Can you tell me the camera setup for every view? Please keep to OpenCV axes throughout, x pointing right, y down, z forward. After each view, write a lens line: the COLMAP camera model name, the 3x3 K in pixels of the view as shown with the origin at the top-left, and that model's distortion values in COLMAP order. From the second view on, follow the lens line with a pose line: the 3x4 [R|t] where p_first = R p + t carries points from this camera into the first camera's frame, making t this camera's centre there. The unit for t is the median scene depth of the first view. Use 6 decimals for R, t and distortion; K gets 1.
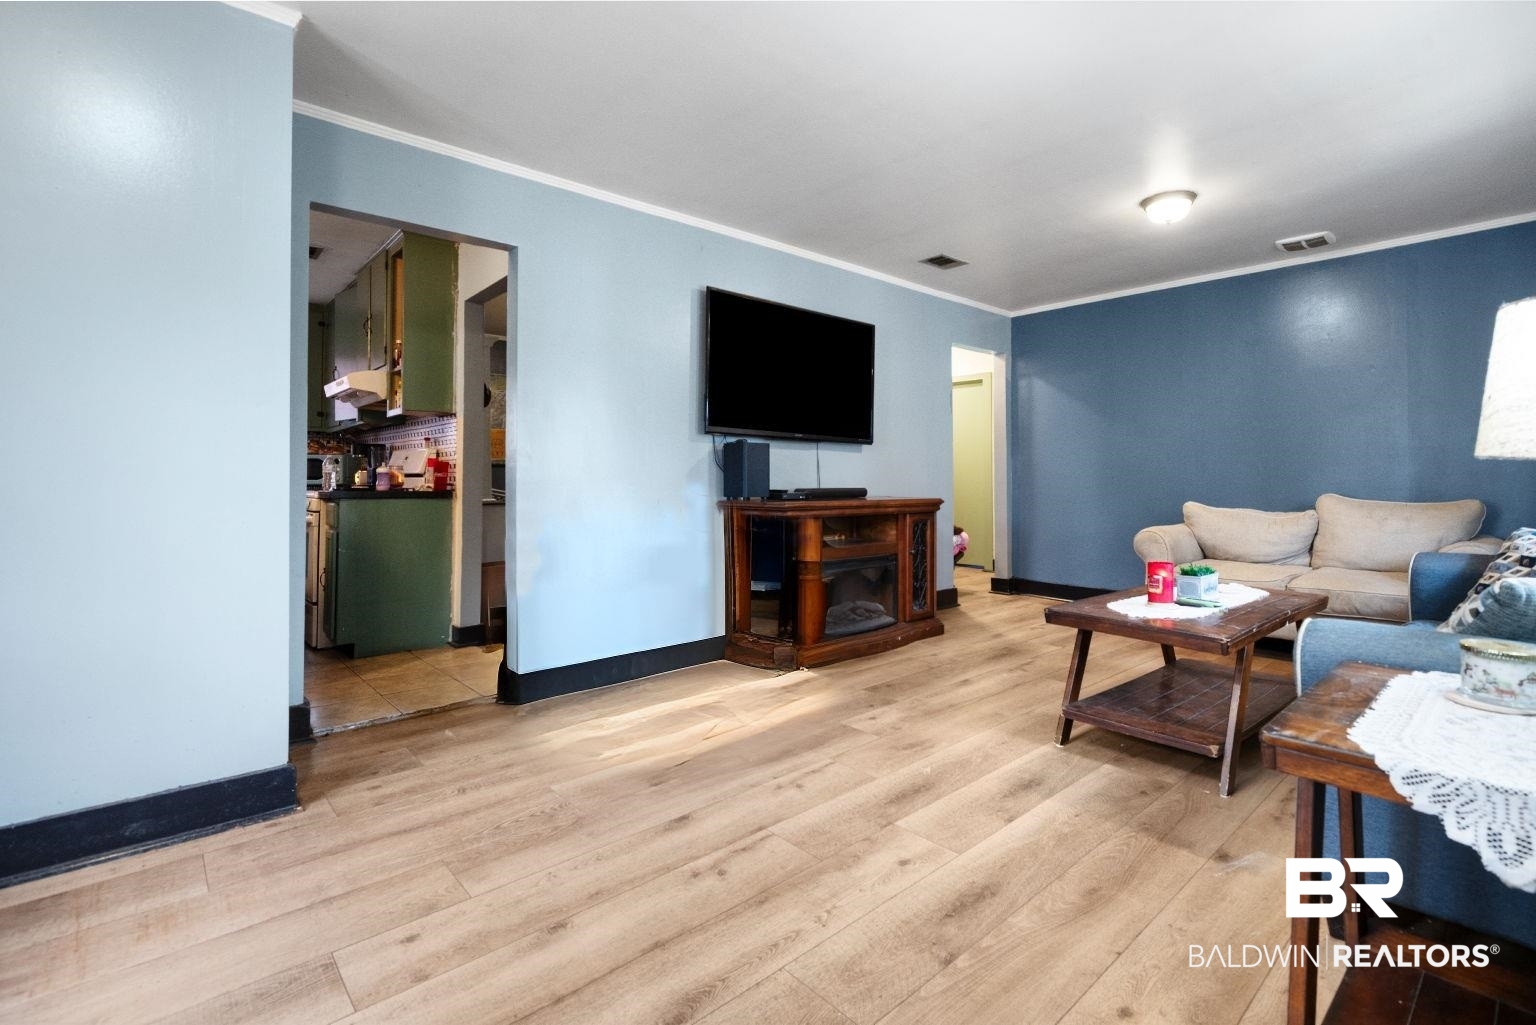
lens RADIAL K [[702.8, 0, 765.3], [0, 702.8, 480.8], [0, 0, 1]] dist [0.000385, 0.000268]
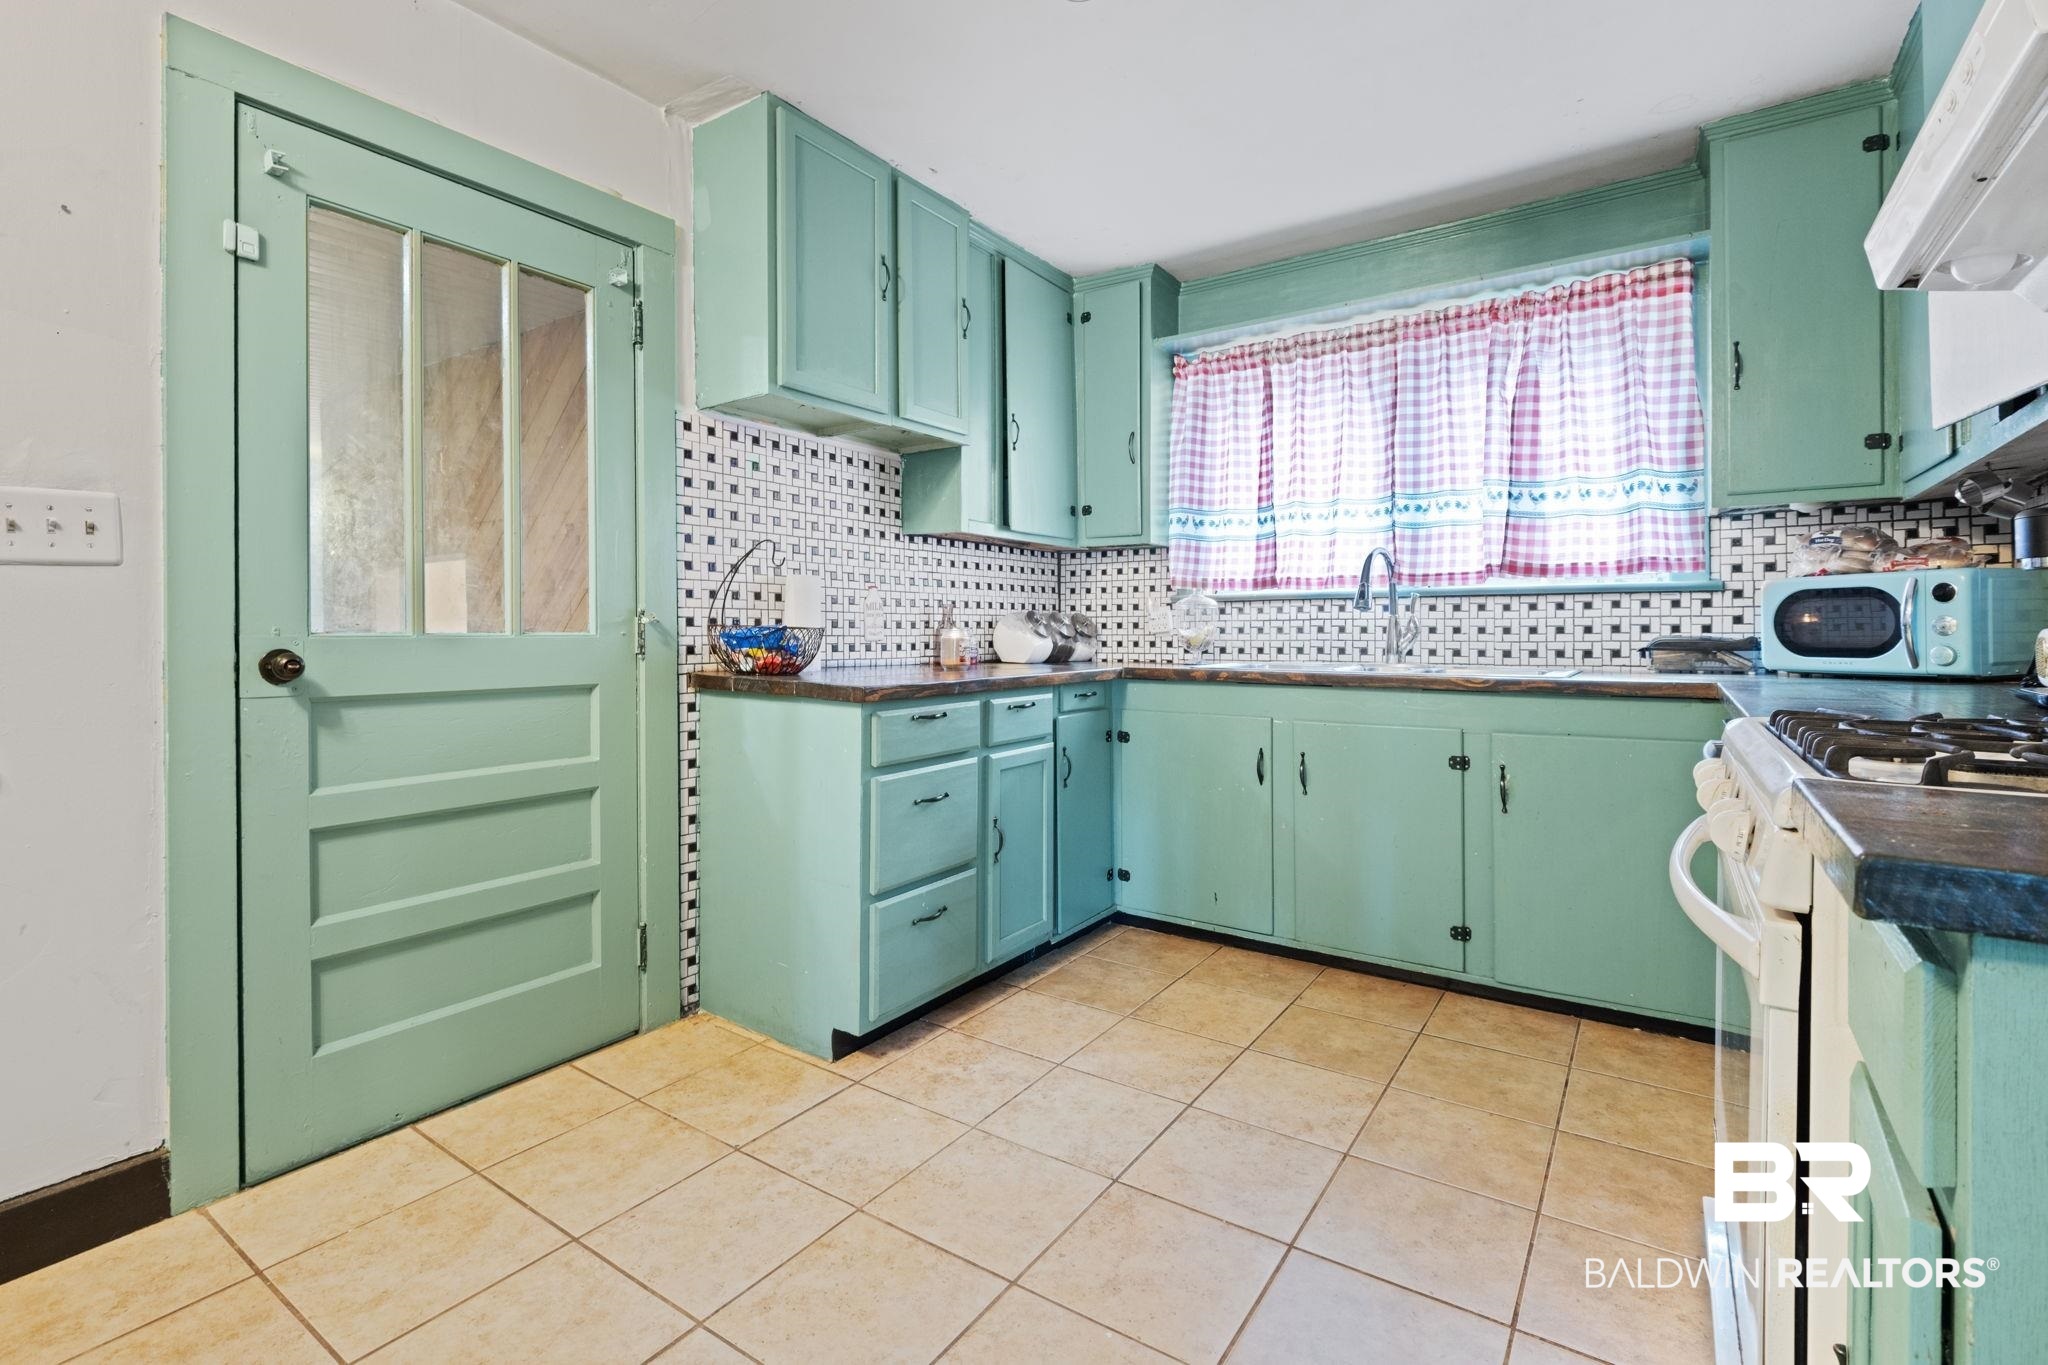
lens RADIAL K [[937.1, 0, 1020.4], [0, 937.1, 640.2], [0, 0, 1]] dist [0.000385, 0.000268]
pose [[0.234000, -0.001221, -0.972236, -0.325011], [0.000560, 0.999999, -0.001121, -0.008264], [0.972237, -0.000282, 0.234000, 0.542213]]
